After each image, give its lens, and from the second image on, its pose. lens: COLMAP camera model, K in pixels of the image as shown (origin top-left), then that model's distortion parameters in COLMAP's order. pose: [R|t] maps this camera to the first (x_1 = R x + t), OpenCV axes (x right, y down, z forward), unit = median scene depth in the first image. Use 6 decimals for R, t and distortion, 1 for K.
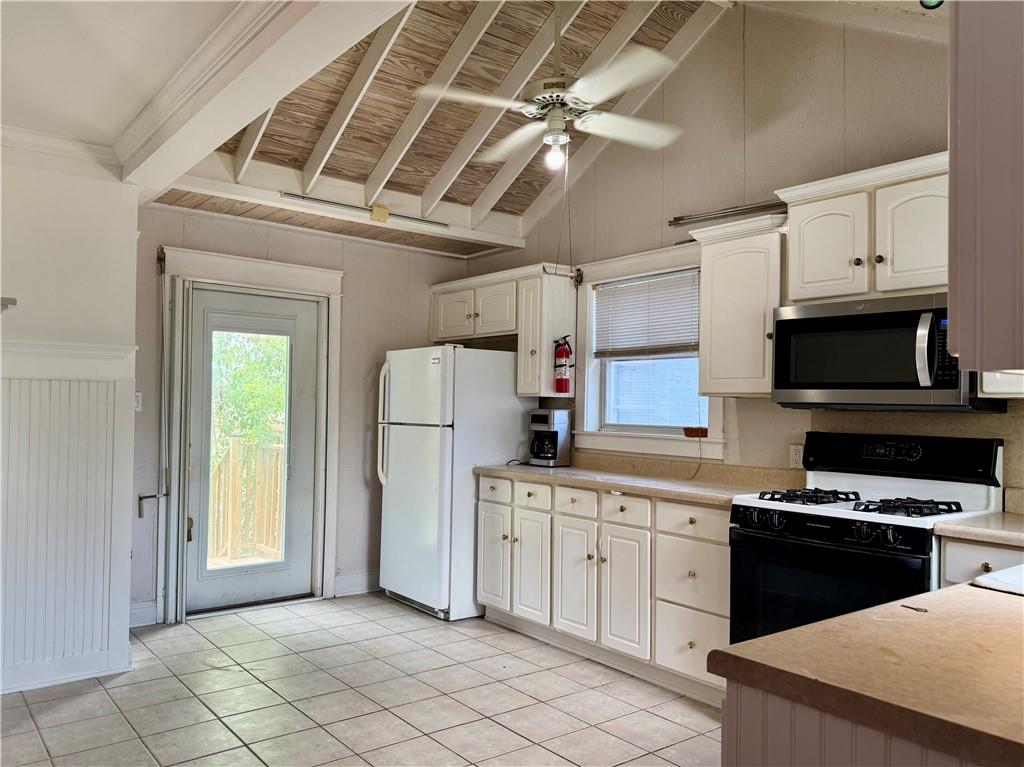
lens RADIAL K [[650.8, 0, 512.0], [0, 650.8, 383.5], [0, 0, 1]] dist [0.060315, -0.000052]
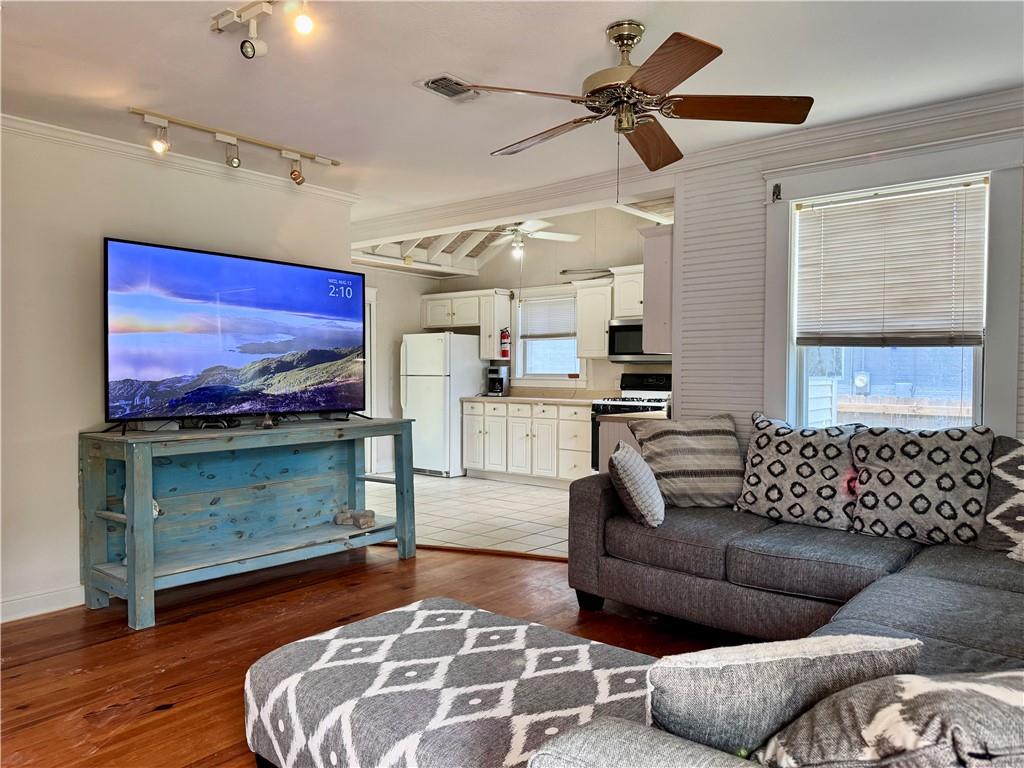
lens RADIAL K [[650.8, 0, 512.0], [0, 650.8, 384.0], [0, 0, 1]] dist [0.060315, -0.000052]
pose [[0.972478, -0.019481, 0.232180, -0.353086], [0.006520, 0.998384, 0.056460, -0.015910], [-0.232905, -0.053392, 0.971033, -0.871250]]
